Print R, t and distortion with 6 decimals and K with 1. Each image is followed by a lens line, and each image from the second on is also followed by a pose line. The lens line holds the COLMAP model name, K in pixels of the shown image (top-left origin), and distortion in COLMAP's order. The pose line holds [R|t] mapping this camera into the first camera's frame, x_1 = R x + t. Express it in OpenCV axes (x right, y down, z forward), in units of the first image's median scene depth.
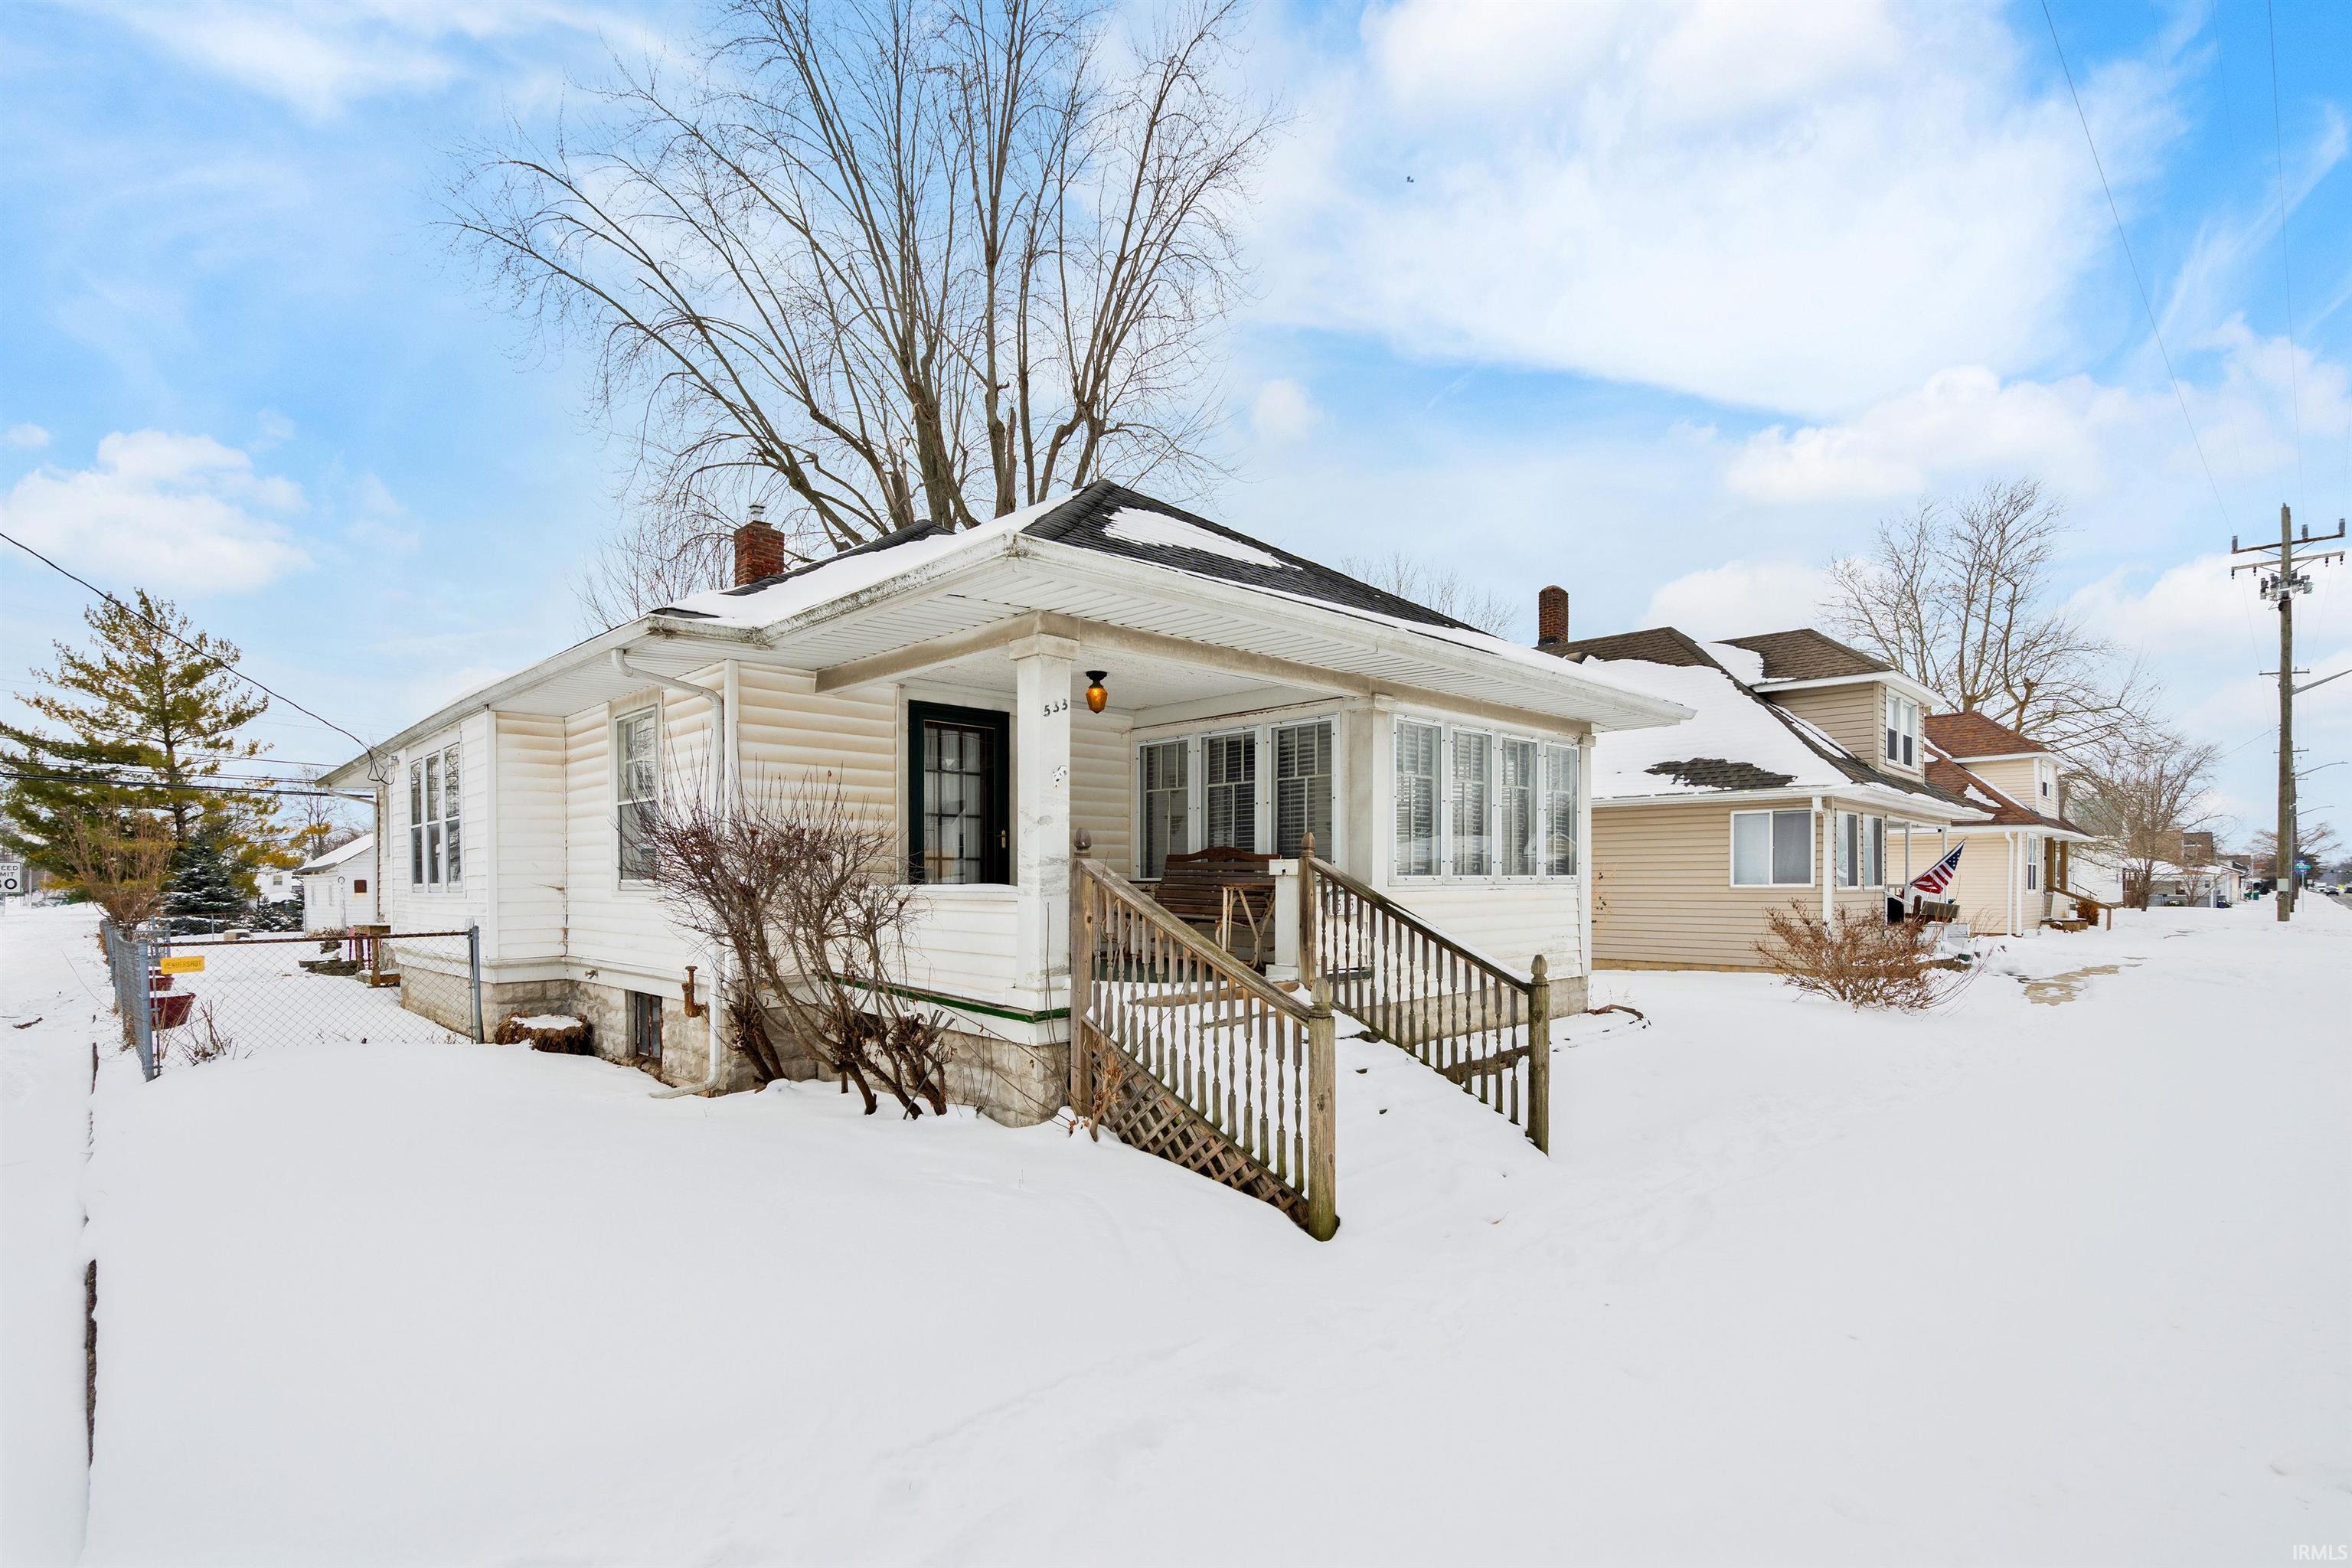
lens RADIAL K [[1069.8, 0, 1165.1], [0, 1069.8, 861.7], [0, 0, 1]] dist [0.000357, 0.000297]
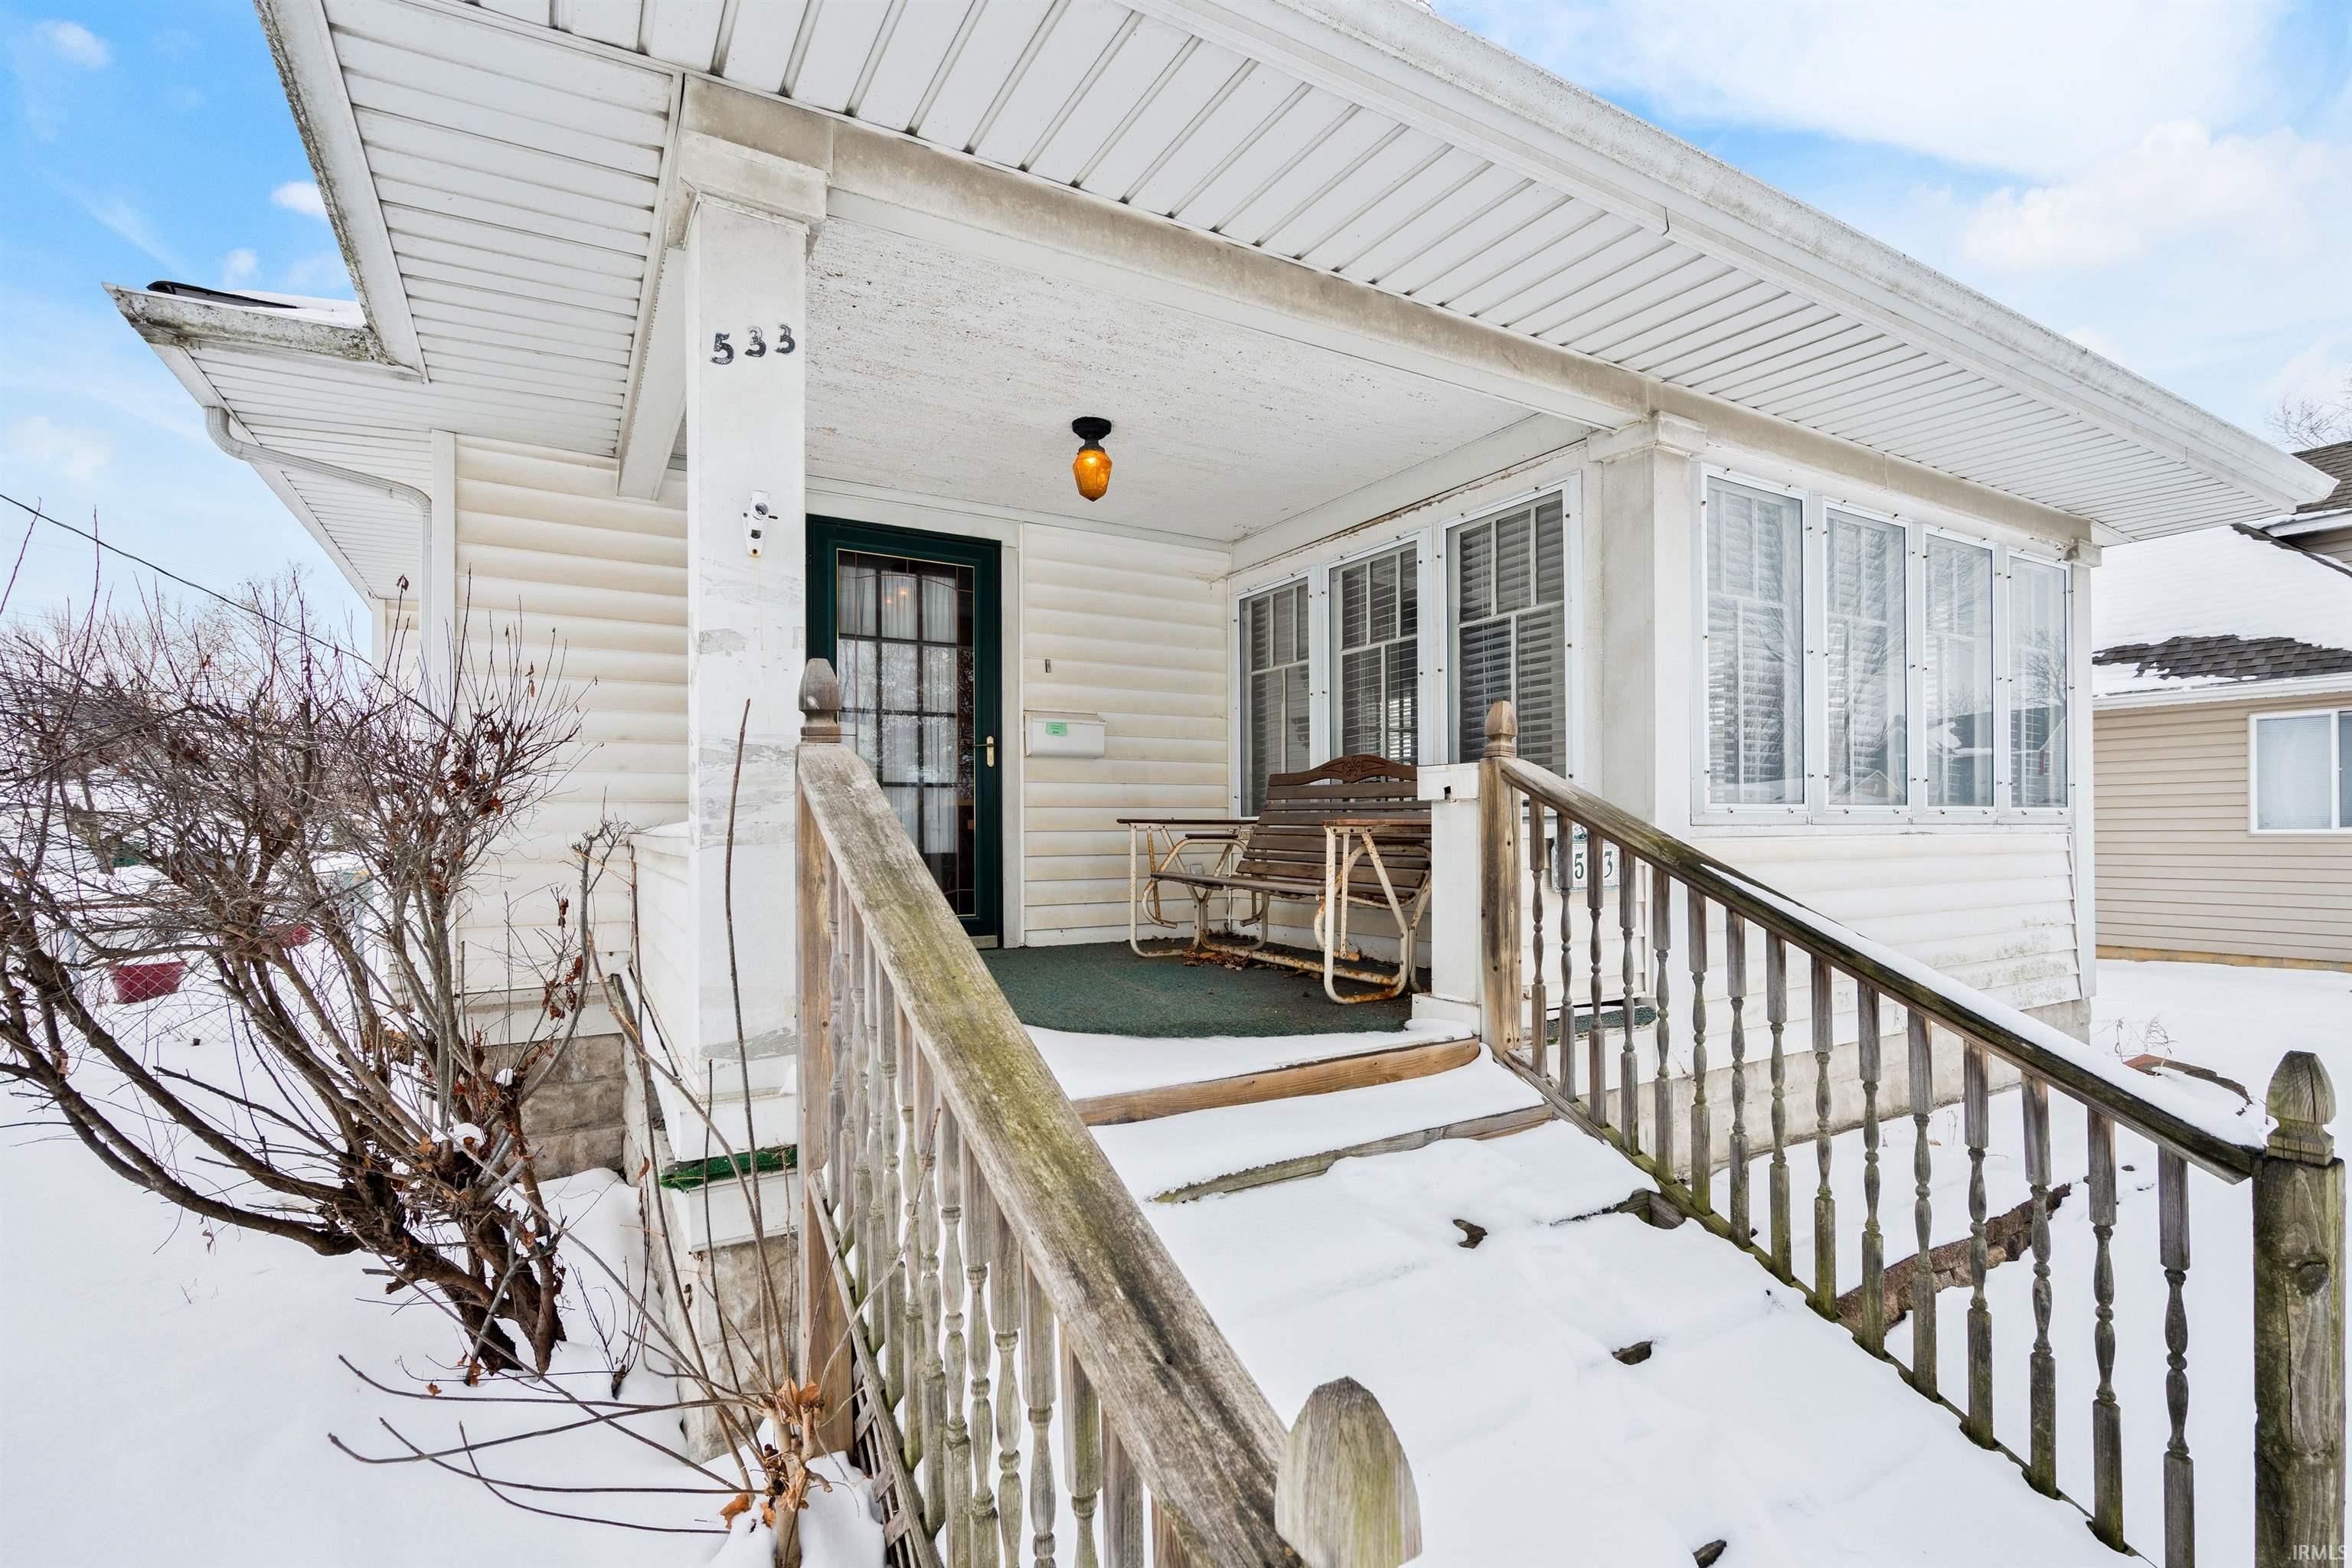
lens RADIAL K [[1069.8, 0, 1175.8], [0, 1069.8, 809.3], [0, 0, 1]] dist [0.000357, 0.000297]
pose [[0.975054, -0.008364, -0.221812, 0.093190], [0.007510, 0.999961, -0.004693, 0.016766], [0.221843, 0.002910, 0.975078, 0.499322]]
